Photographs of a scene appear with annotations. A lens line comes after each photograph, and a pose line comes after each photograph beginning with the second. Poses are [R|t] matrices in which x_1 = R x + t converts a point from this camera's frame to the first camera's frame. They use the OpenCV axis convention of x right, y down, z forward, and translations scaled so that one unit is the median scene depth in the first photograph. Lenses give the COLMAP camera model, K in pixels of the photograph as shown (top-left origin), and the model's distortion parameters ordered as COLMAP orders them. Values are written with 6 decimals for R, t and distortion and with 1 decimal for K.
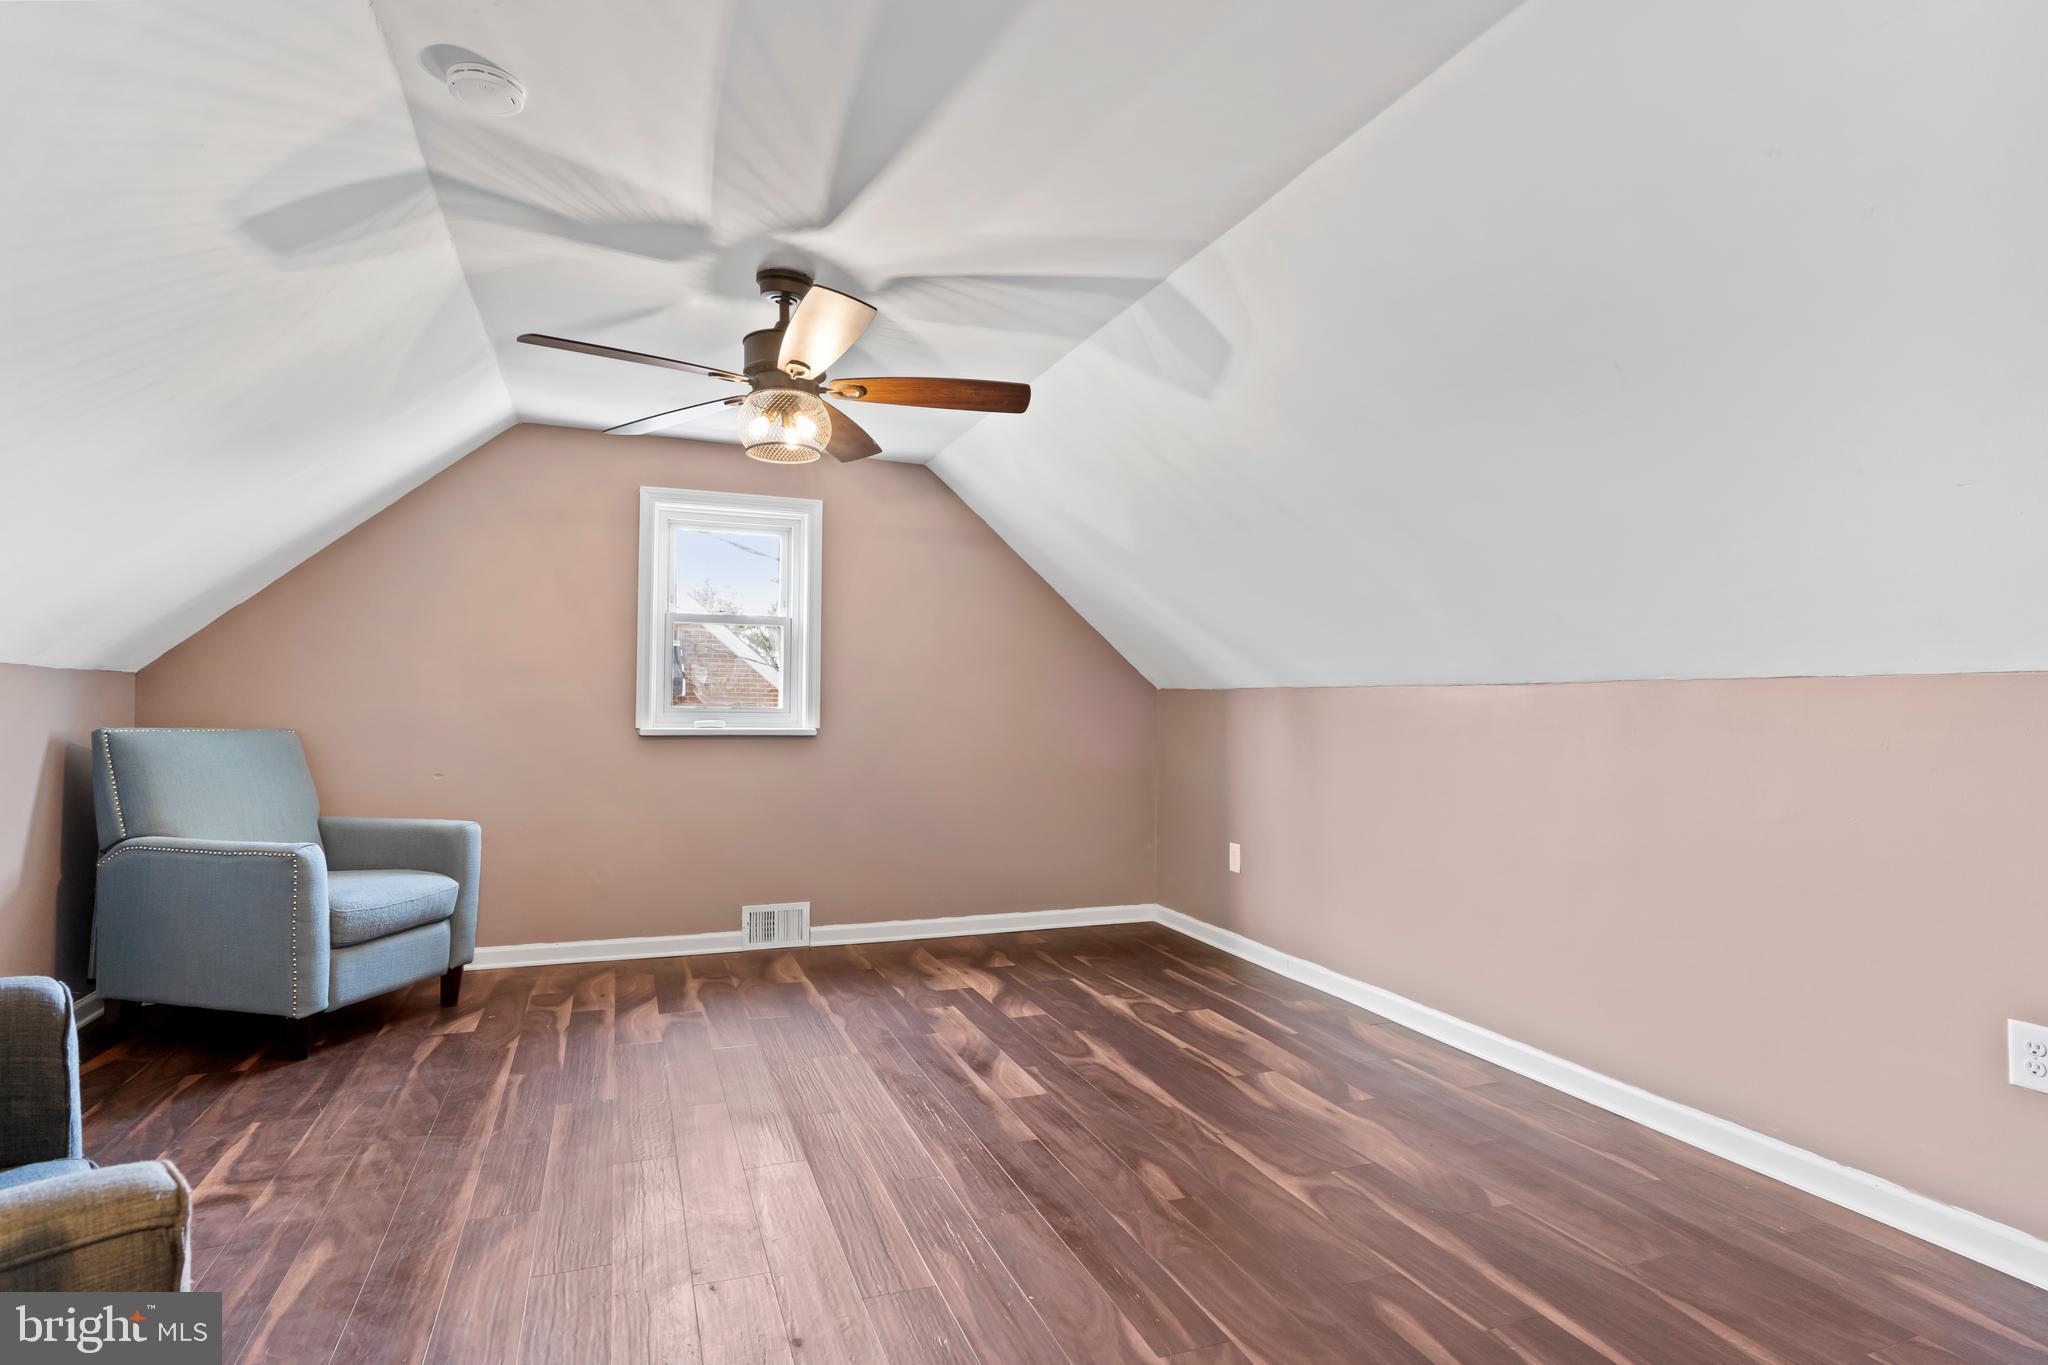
lens RADIAL K [[1060.8, 0, 1015.6], [0, 1060.8, 695.8], [0, 0, 1]] dist [-0.006947, 0.002237]
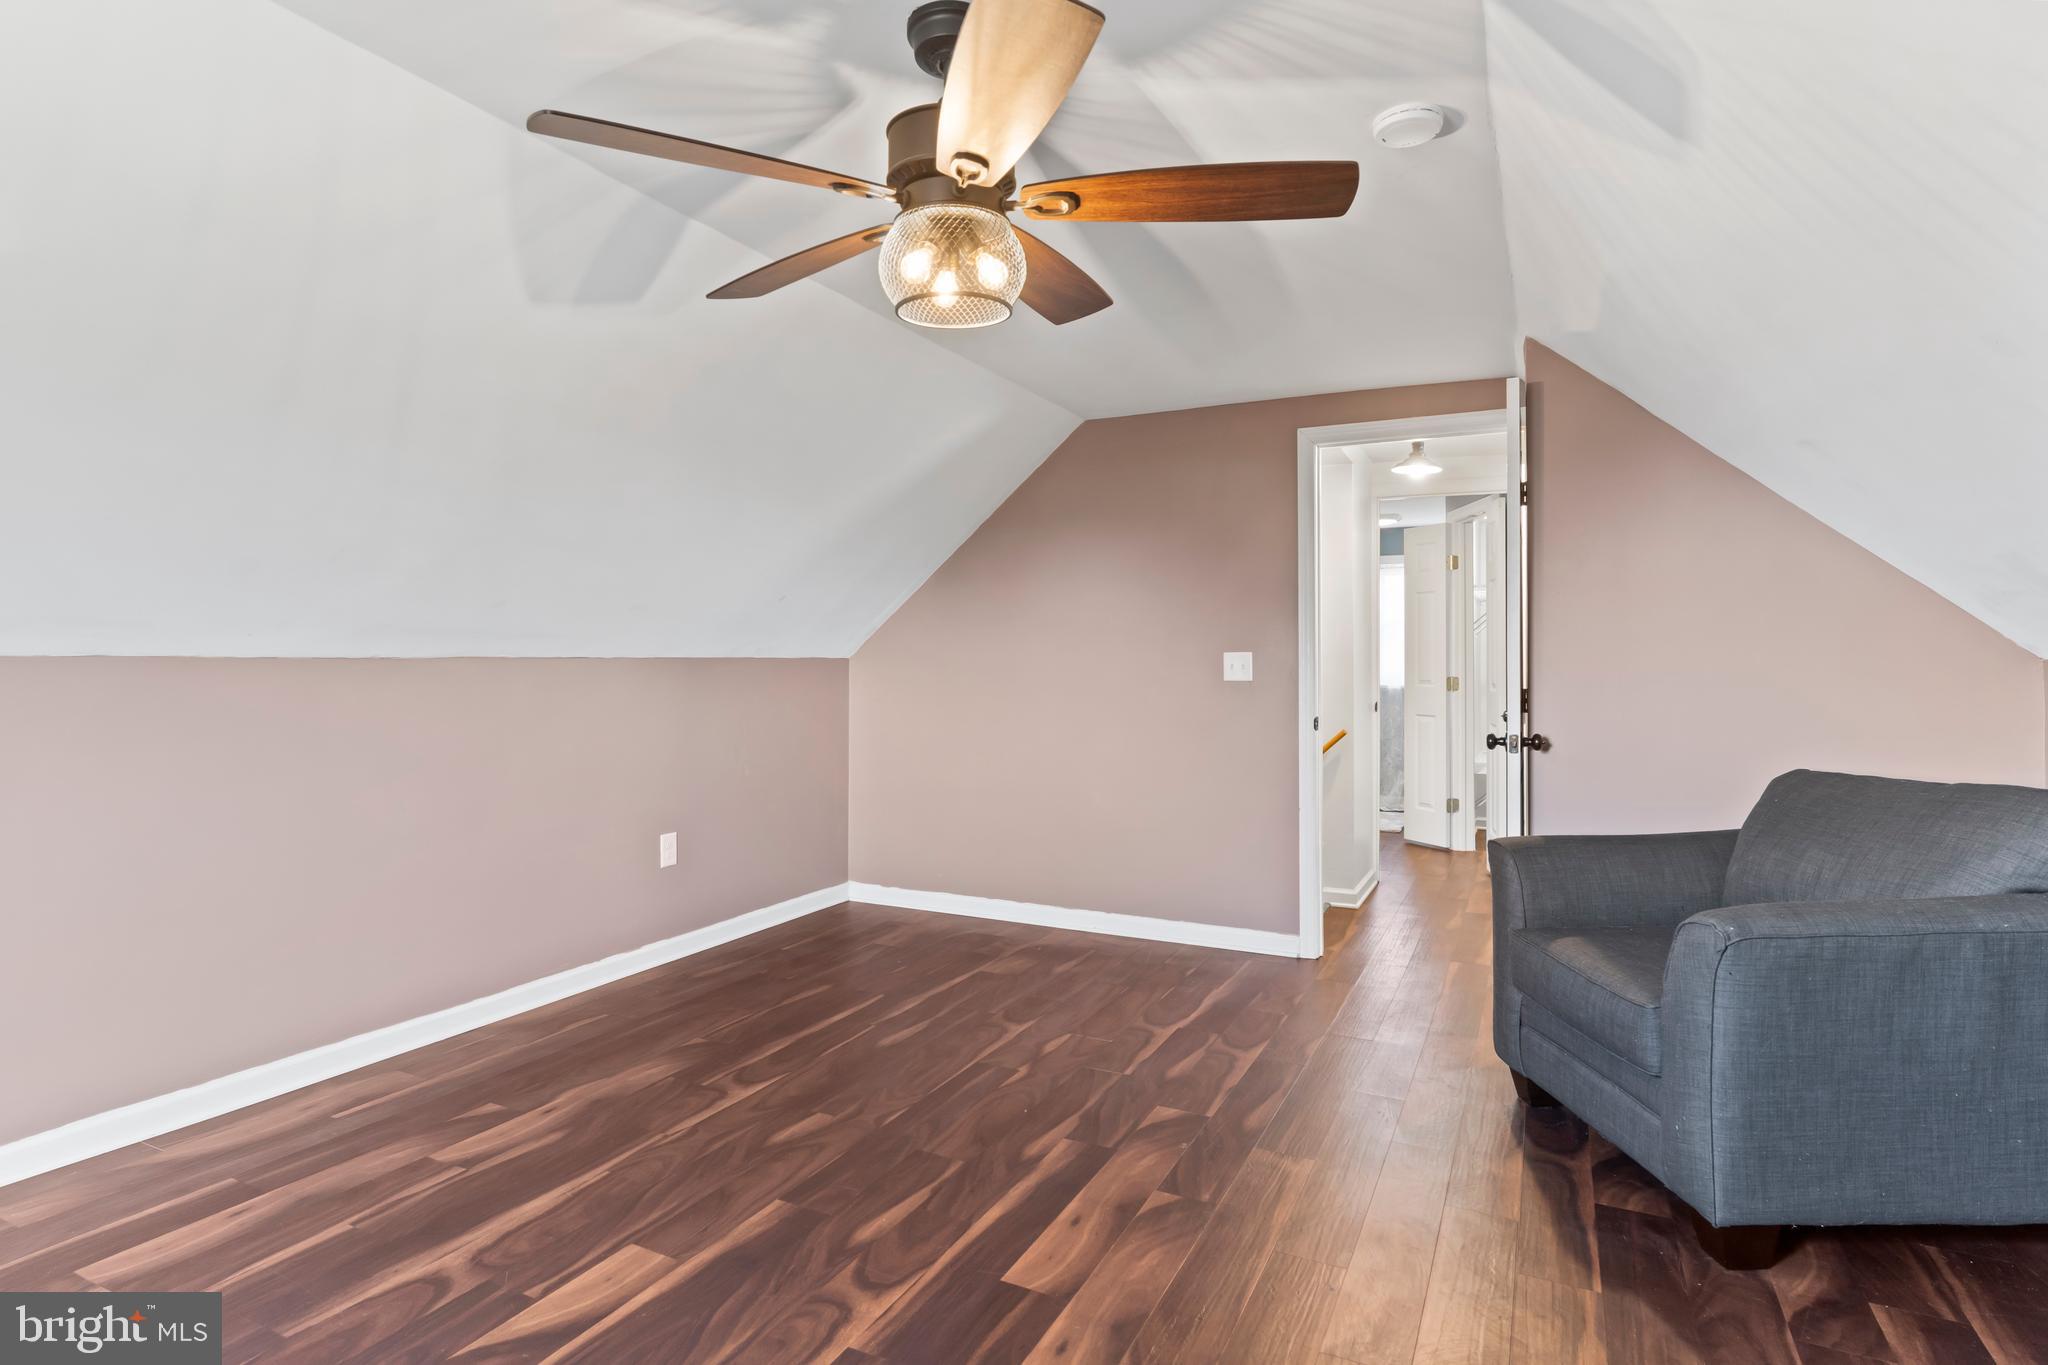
lens RADIAL K [[1060.8, 0, 1016.7], [0, 1060.8, 667.1], [0, 0, 1]] dist [-0.006947, 0.002237]
pose [[-0.676252, -0.015657, 0.736504, -0.769642], [-0.014678, 0.999862, 0.007779, -0.024342], [-0.736524, -0.005550, -0.676388, 1.504118]]
